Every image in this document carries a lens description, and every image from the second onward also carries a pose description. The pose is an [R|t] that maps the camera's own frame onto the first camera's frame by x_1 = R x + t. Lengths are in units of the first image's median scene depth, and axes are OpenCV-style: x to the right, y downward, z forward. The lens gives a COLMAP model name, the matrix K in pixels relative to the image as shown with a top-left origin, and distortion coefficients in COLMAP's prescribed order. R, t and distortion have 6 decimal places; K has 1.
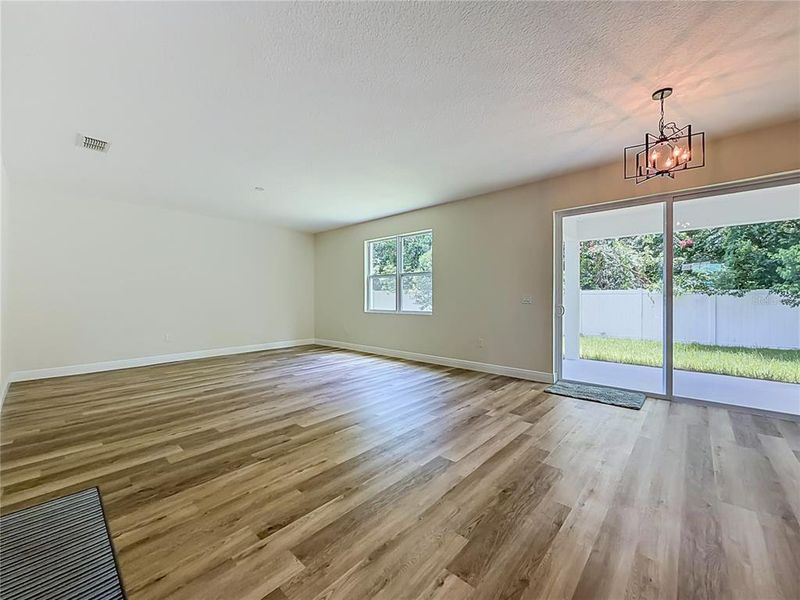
lens RADIAL K [[324.0, 0, 398.2], [0, 324.0, 299.3], [0, 0, 1]] dist [0.001409, 0.000424]
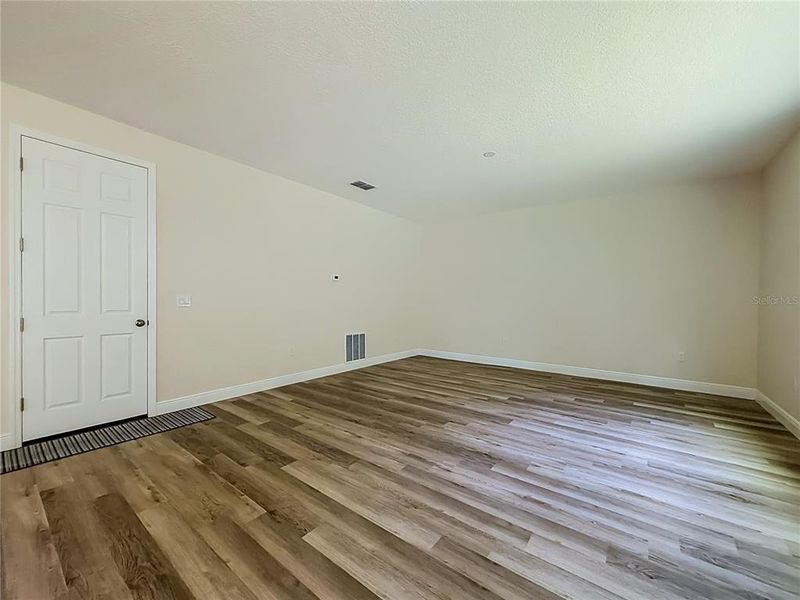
lens RADIAL K [[324.0, 0, 398.2], [0, 324.0, 299.3], [0, 0, 1]] dist [0.001409, 0.000424]
pose [[0.081685, 0.003229, -0.996653, 0.495119], [-0.018431, 0.999829, 0.001729, -0.009006], [0.996488, 0.018228, 0.081730, 1.216056]]
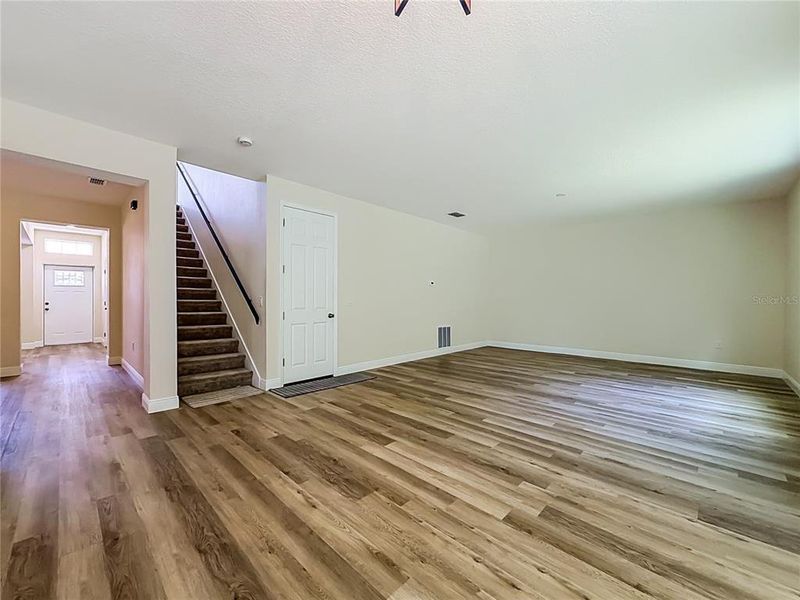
lens RADIAL K [[324.0, 0, 398.2], [0, 324.0, 299.3], [0, 0, 1]] dist [0.001409, 0.000424]
pose [[-0.029451, 0.002879, -0.999562, 1.028652], [-0.012290, 0.999919, 0.003243, -0.008763], [0.999491, 0.012380, -0.029413, 0.852784]]
